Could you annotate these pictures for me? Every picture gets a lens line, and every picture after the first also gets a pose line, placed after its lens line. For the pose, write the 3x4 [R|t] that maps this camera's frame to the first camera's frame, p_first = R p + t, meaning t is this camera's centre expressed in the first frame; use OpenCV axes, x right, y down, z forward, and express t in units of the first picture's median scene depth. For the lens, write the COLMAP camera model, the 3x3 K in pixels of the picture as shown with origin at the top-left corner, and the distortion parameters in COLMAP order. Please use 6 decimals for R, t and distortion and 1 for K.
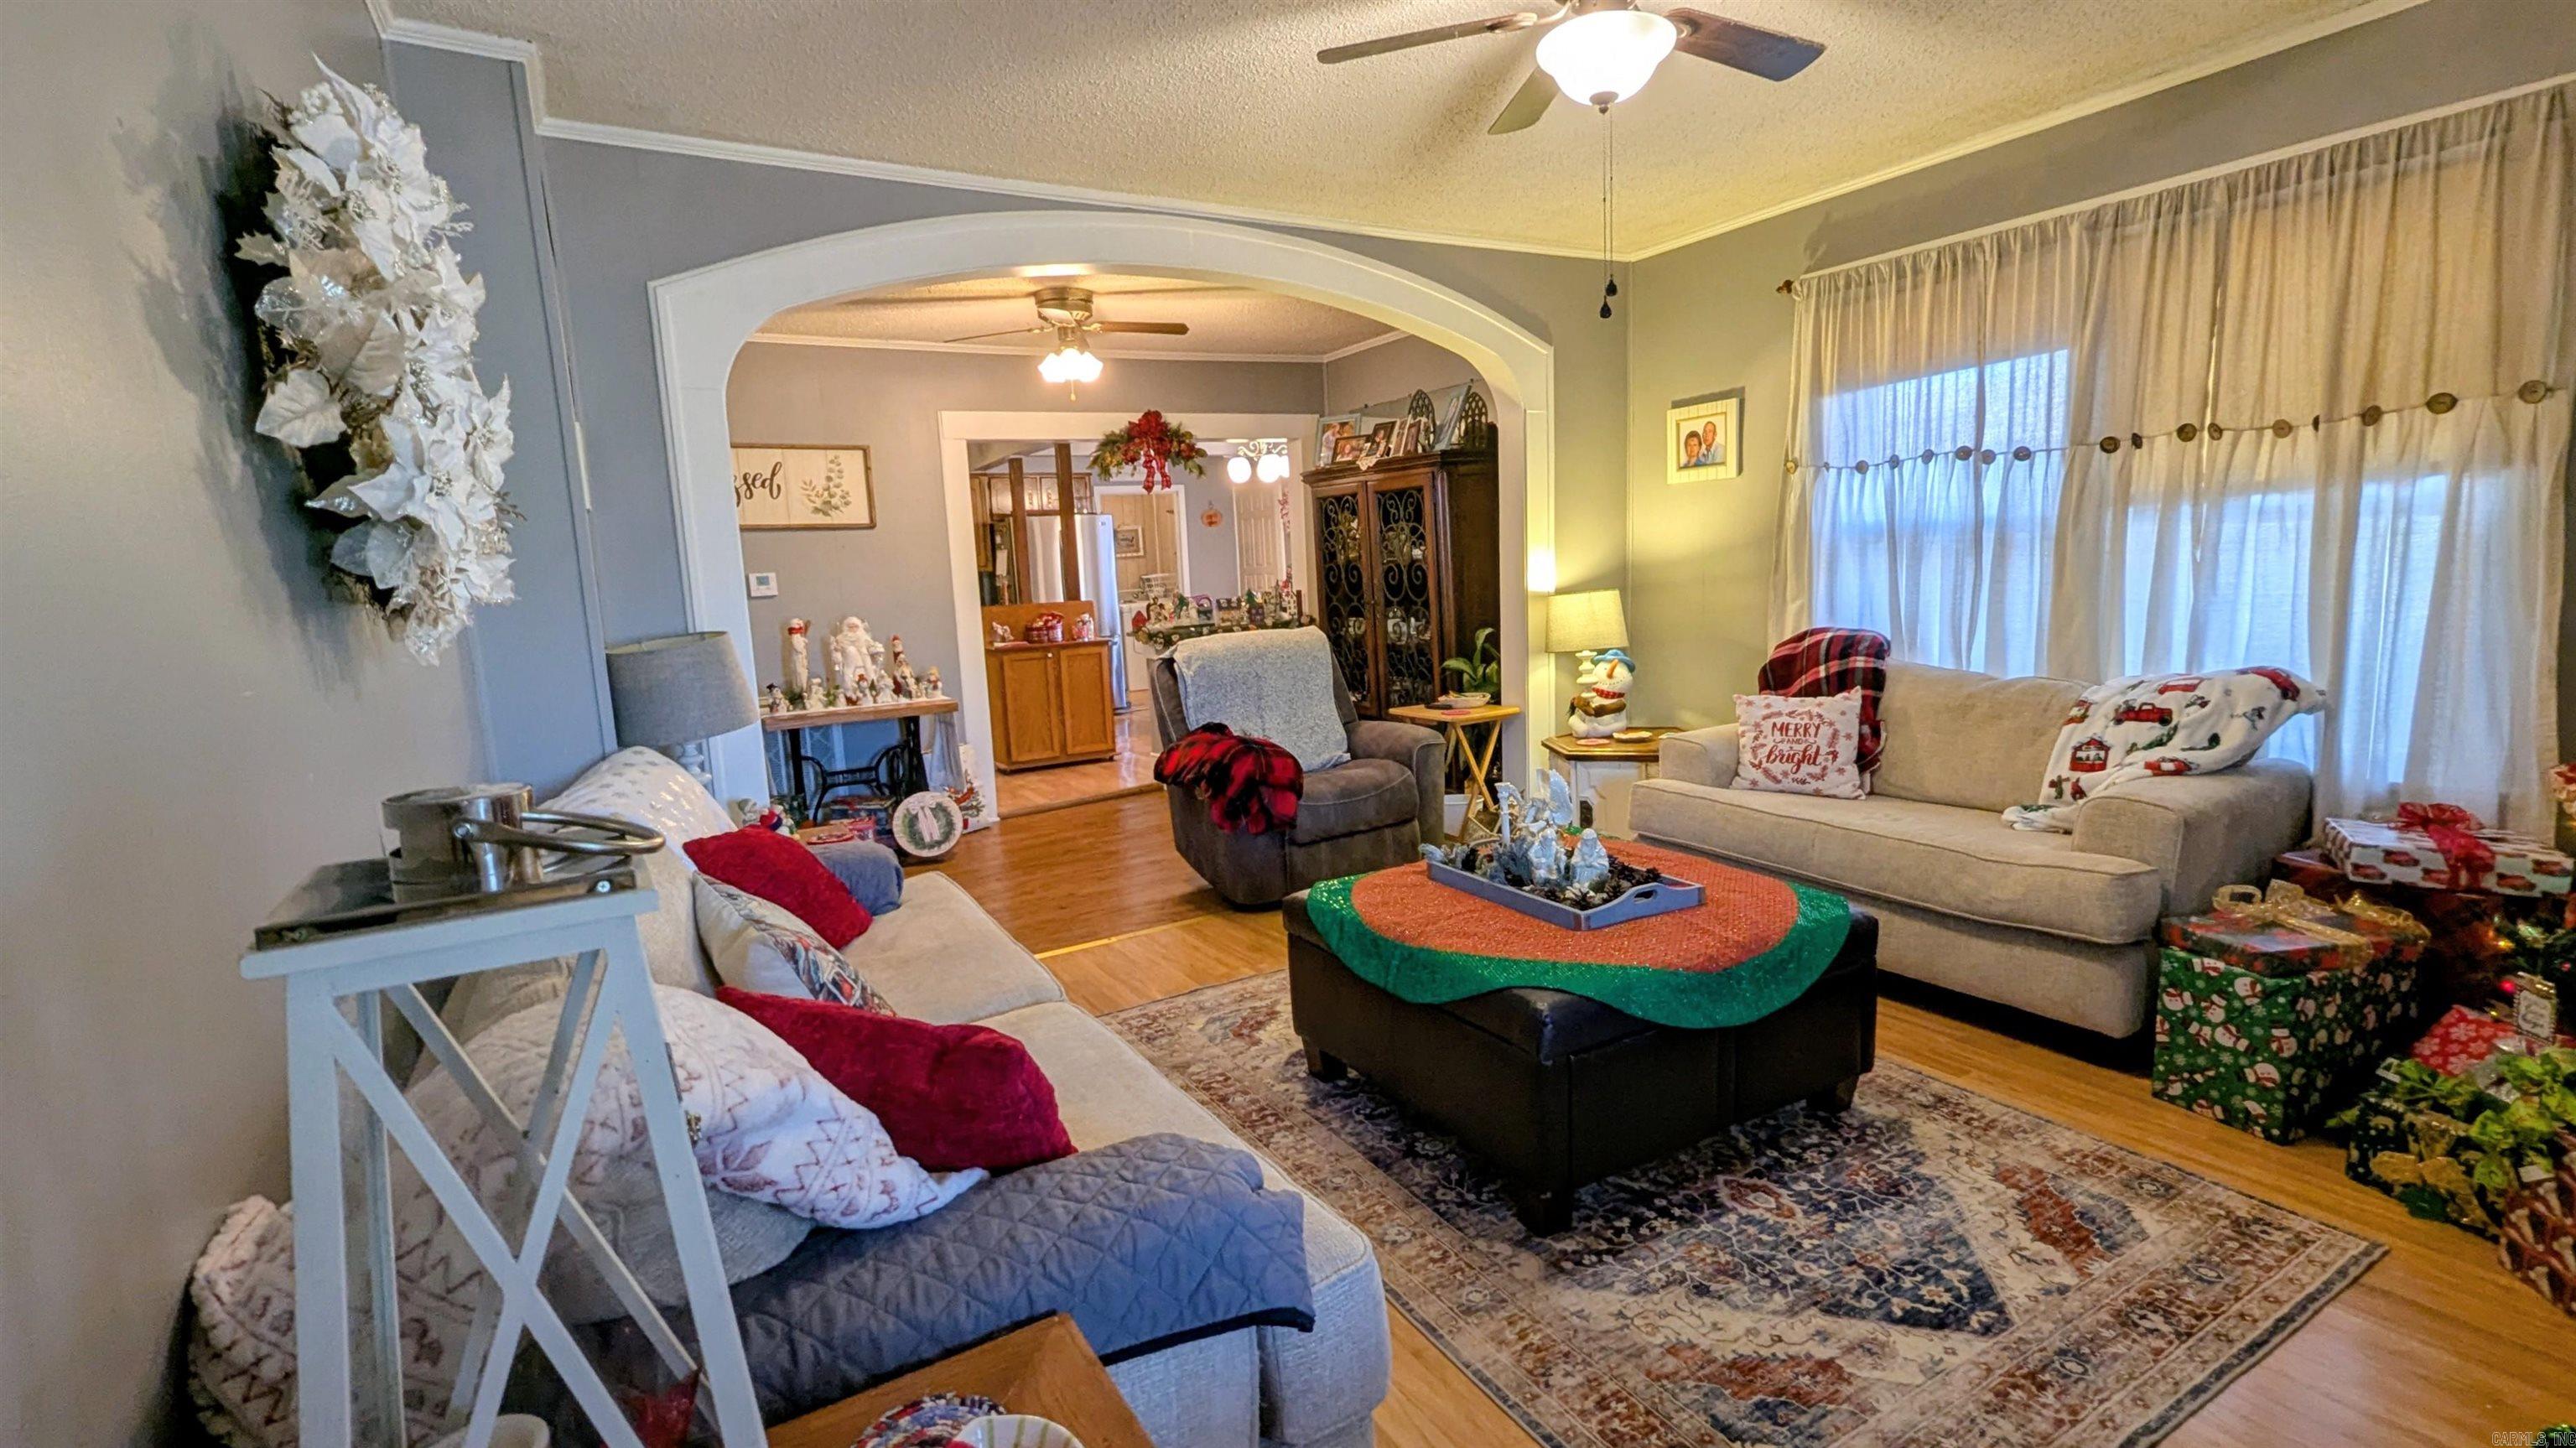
lens RADIAL K [[1170.8, 0, 1283.4], [0, 1170.8, 733.7], [0, 0, 1]] dist [0.005300, 0.000118]
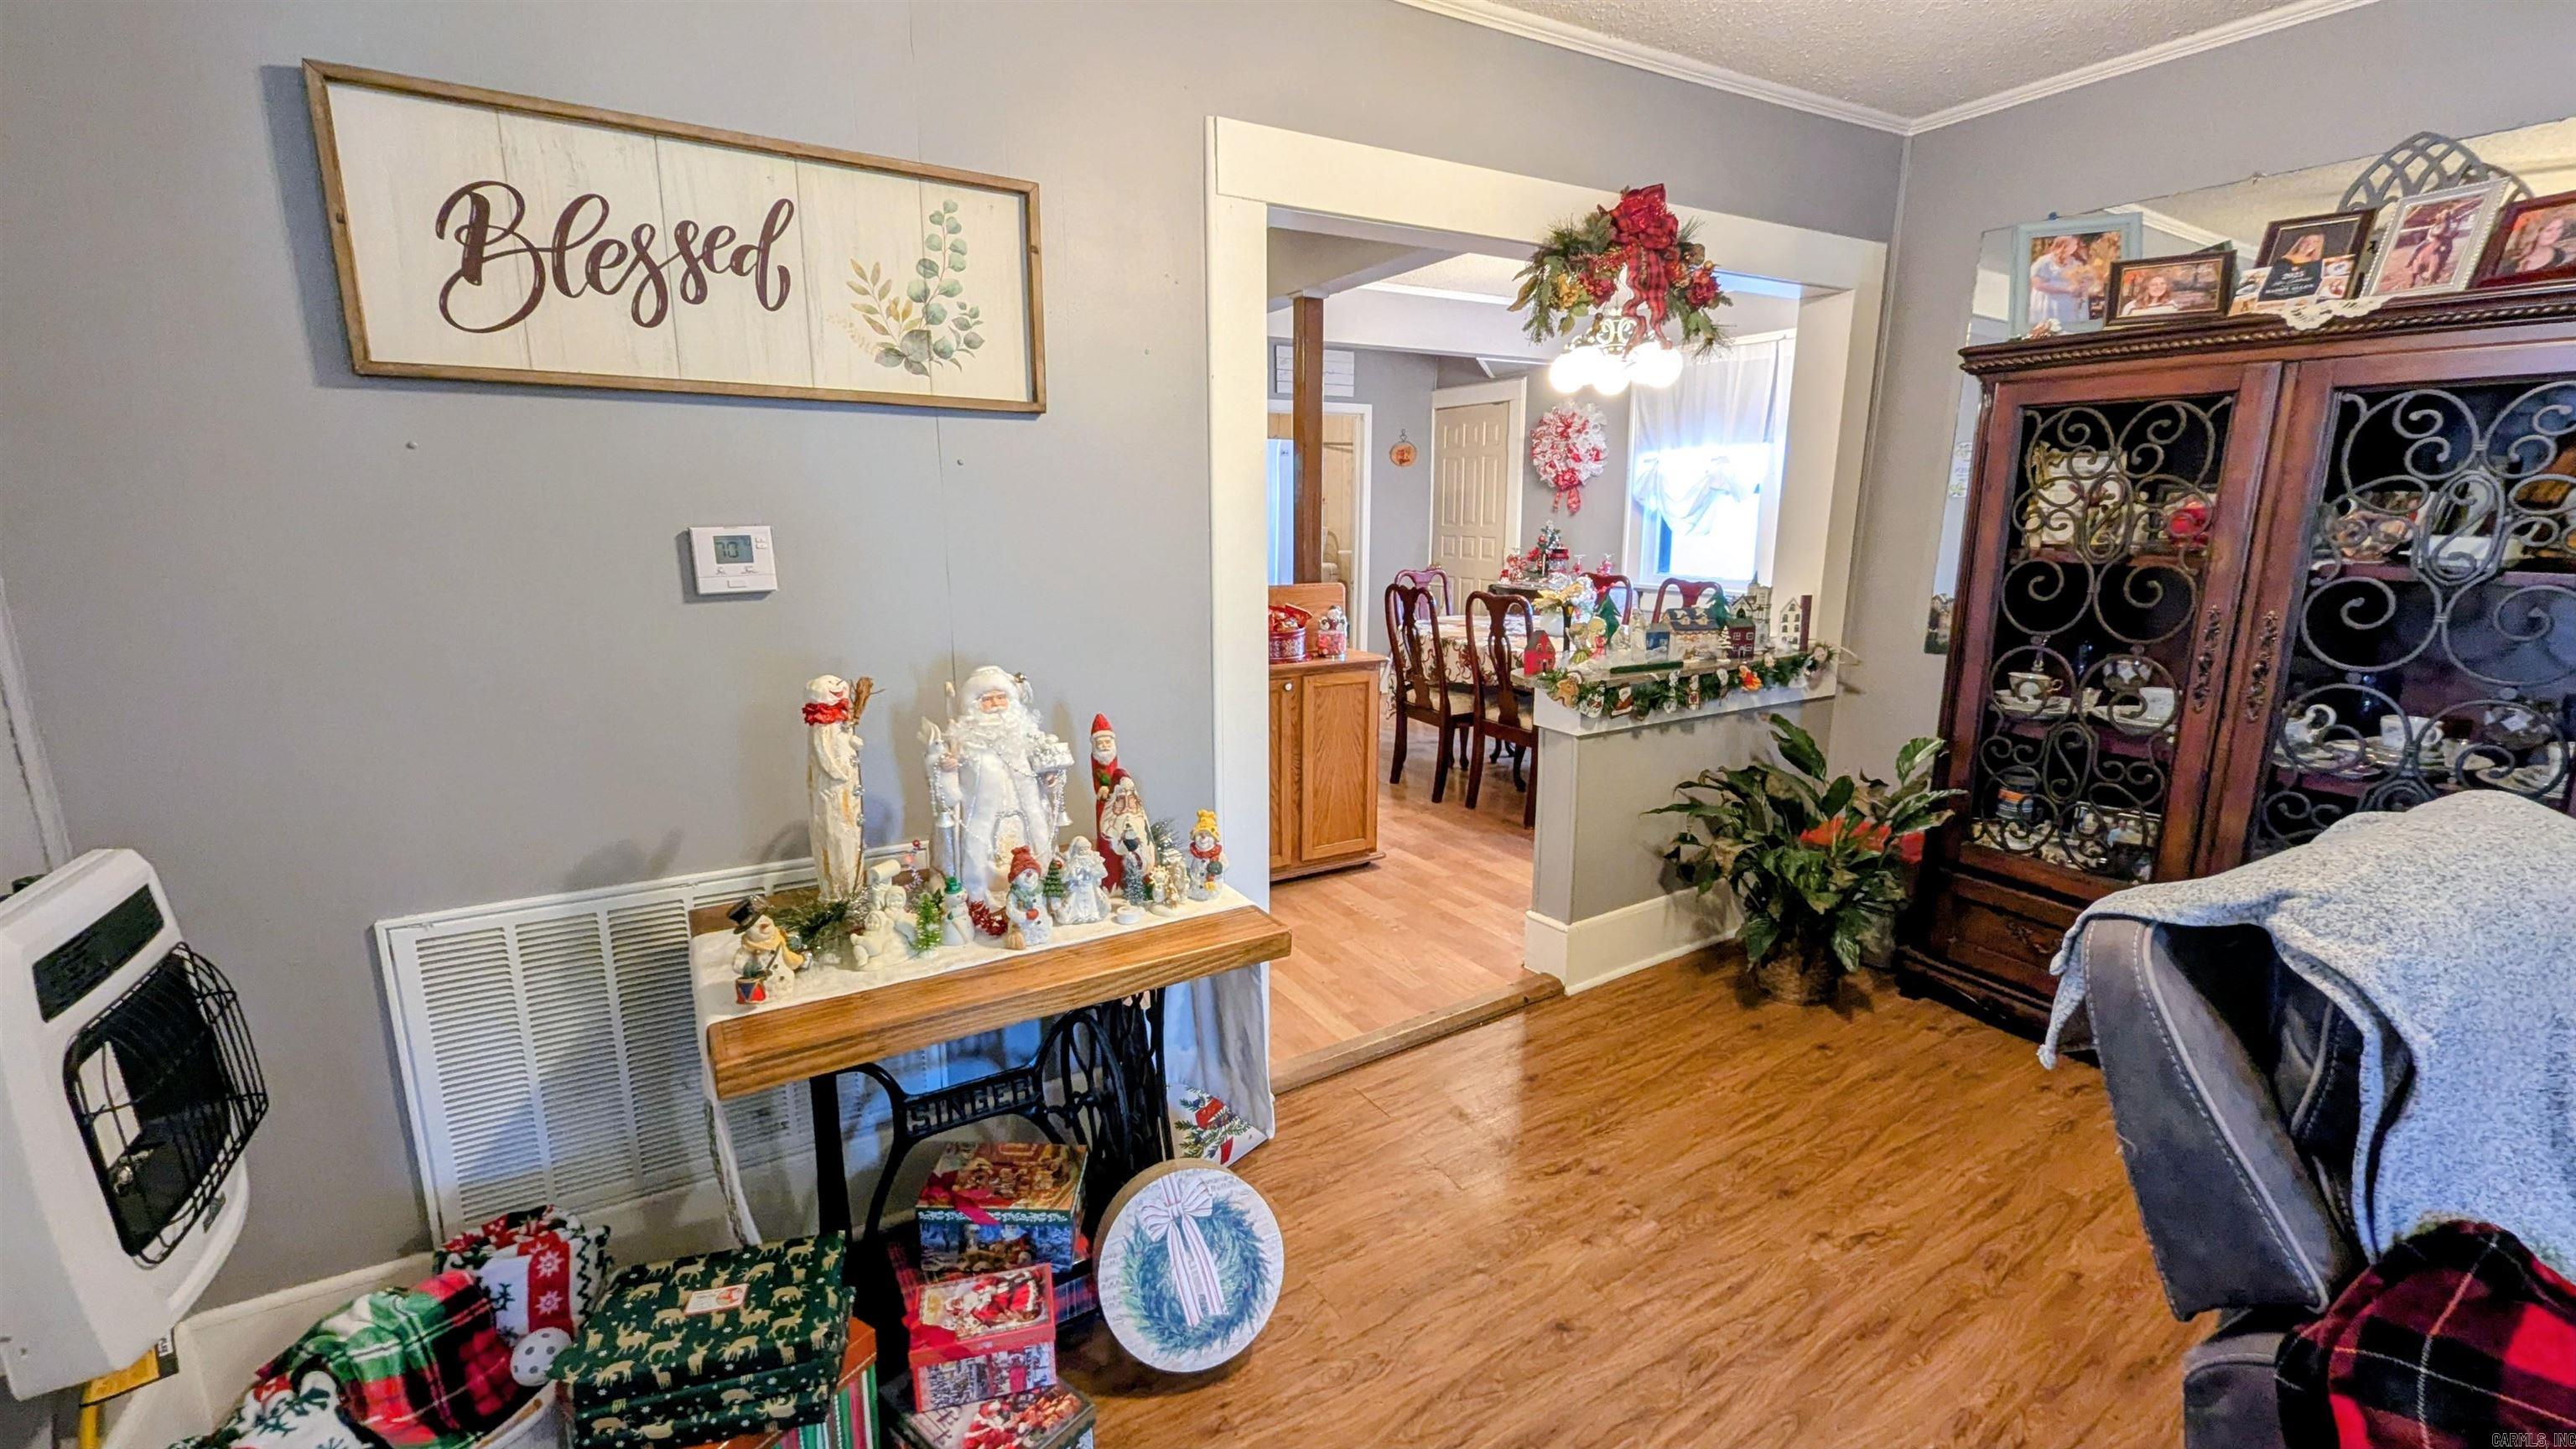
lens RADIAL K [[1068.2, 0, 1280.4], [0, 1068.2, 730.1], [0, 0, 1]] dist [0.001505, 0.000305]
pose [[0.998829, 0.043365, 0.021459, -0.285931], [-0.044584, 0.997201, 0.060016, -0.103007], [-0.018796, -0.060903, 0.997967, 0.676100]]
